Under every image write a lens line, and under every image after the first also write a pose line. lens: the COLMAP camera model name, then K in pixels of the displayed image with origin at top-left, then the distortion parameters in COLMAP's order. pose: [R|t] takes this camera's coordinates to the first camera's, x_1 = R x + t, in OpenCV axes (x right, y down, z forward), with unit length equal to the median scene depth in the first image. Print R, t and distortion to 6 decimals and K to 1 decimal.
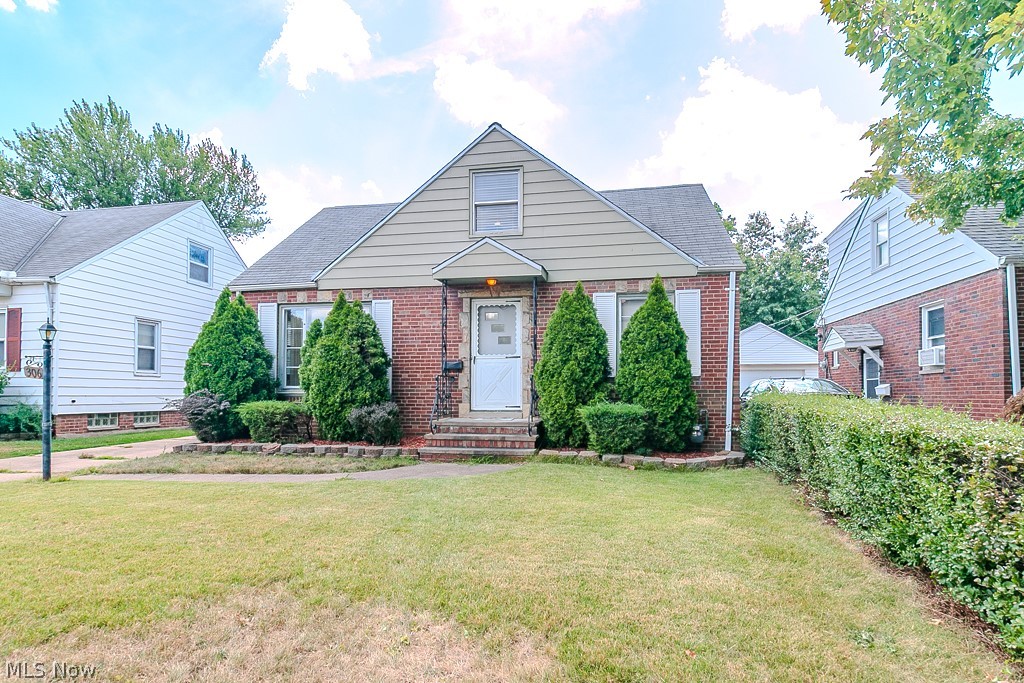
lens RADIAL K [[533.7, 0, 511.4], [0, 533.7, 382.3], [0, 0, 1]] dist [-0.002273, -0.000308]
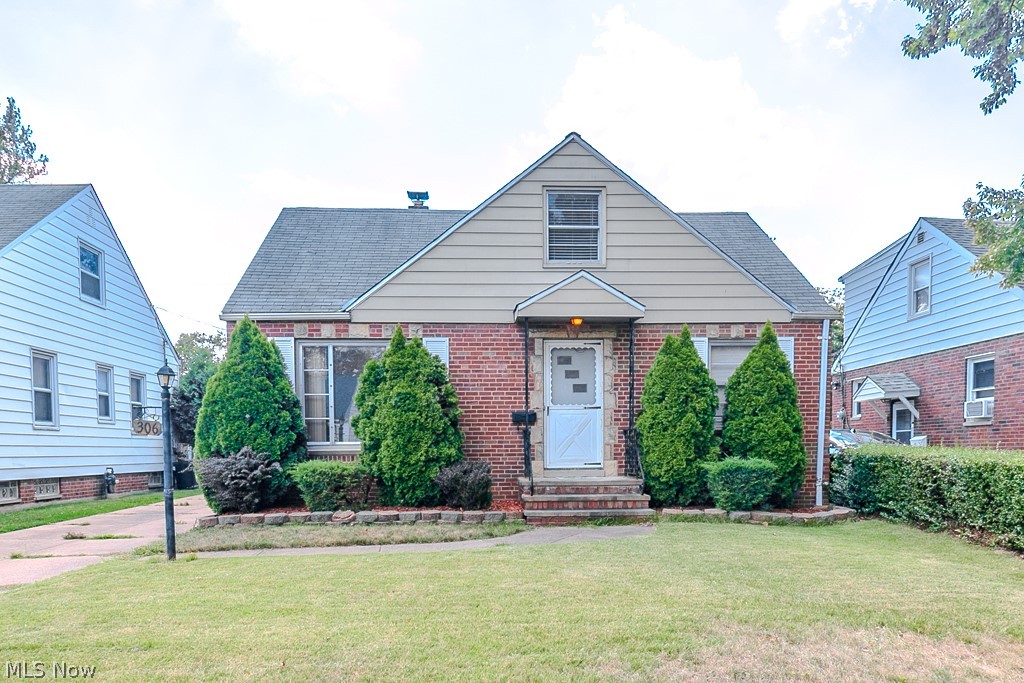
lens RADIAL K [[691.1, 0, 512.6], [0, 691.1, 476.0], [0, 0, 1]] dist [0.002788, 0.000247]
pose [[0.974827, -0.017502, 0.222275, -0.406798], [0.004122, 0.998159, 0.060519, -0.004305], [-0.222925, -0.058079, 0.973104, -0.096076]]
